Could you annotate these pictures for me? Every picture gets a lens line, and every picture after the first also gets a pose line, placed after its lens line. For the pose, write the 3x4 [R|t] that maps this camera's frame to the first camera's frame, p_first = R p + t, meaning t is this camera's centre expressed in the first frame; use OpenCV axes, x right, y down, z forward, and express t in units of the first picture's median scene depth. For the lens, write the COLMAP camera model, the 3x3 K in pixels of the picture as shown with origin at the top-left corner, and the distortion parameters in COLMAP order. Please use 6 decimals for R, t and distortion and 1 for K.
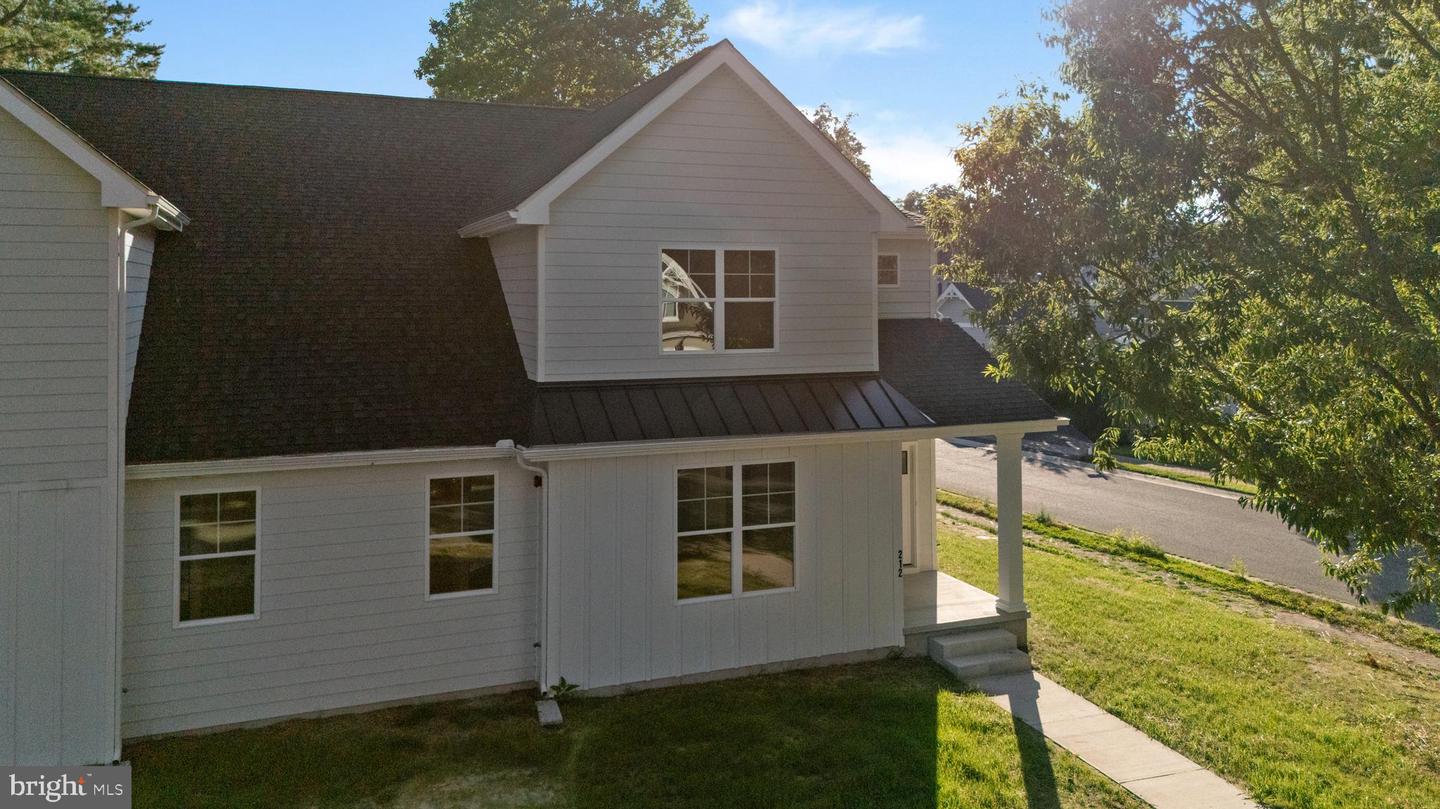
lens RADIAL K [[1057.0, 0, 714.7], [0, 1057.0, 314.3], [0, 0, 1]] dist [0.054306, -0.047520]
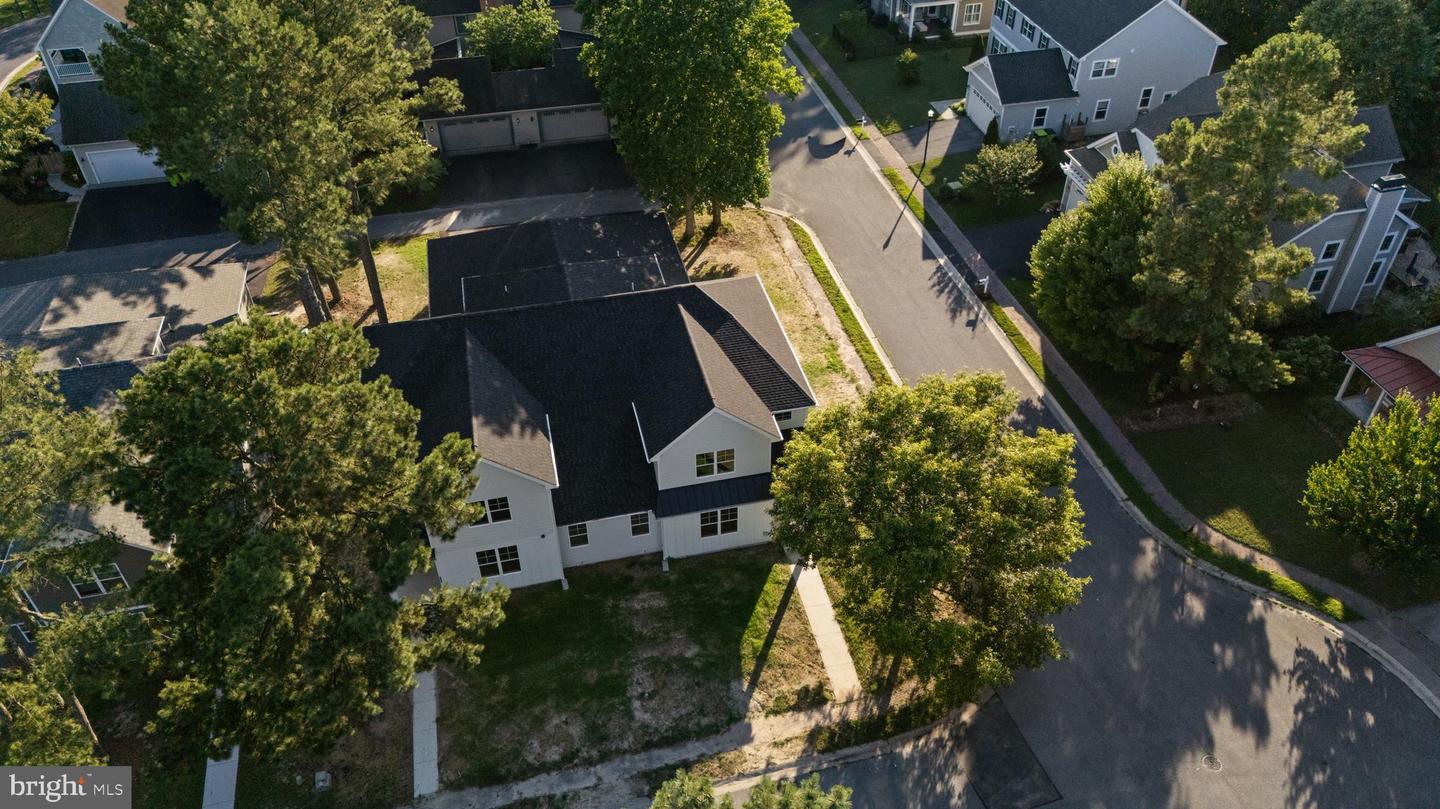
lens RADIAL K [[1057.0, 0, 721.5], [0, 1057.0, 399.9], [0, 0, 1]] dist [0.054306, -0.047520]
pose [[0.988119, 0.093529, -0.121953, 0.427399], [0.006393, 0.767804, 0.640653, -2.392497], [0.153556, -0.633821, 0.758084, -1.385871]]
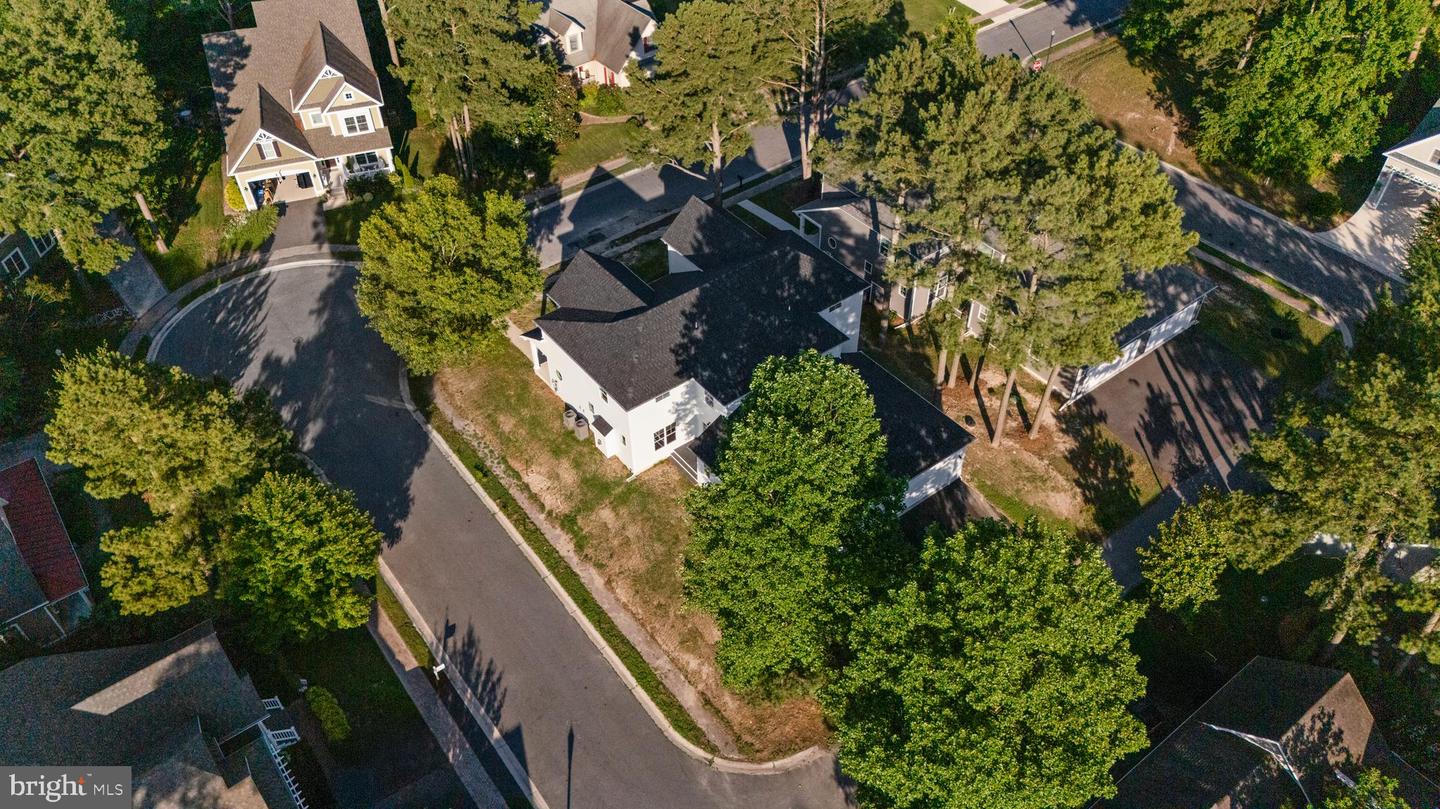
lens RADIAL K [[1057.0, 0, 721.7], [0, 1057.0, 400.9], [0, 0, 1]] dist [0.054306, -0.047520]
pose [[-0.962455, 0.192993, -0.190878, 0.493071], [0.008166, 0.723468, 0.690310, -3.386764], [0.271319, 0.662834, -0.697881, 5.486841]]
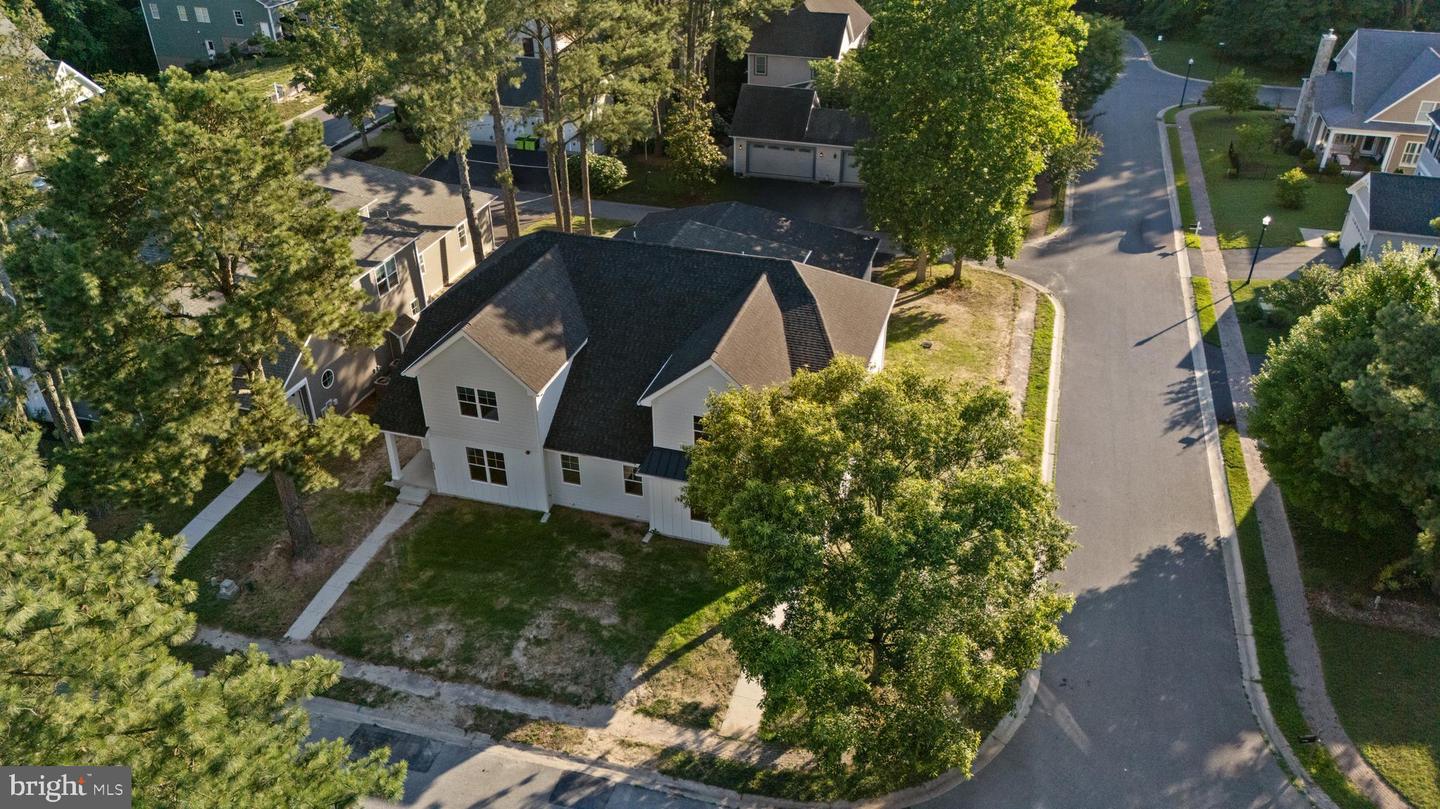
lens RADIAL K [[1057.0, 0, 724.7], [0, 1057.0, 399.7], [0, 0, 1]] dist [0.054306, -0.047520]
pose [[0.780256, 0.327263, -0.533011, 1.626989], [-0.000182, 0.852308, 0.523041, -1.698532], [0.625461, -0.408008, 0.665077, -0.871952]]
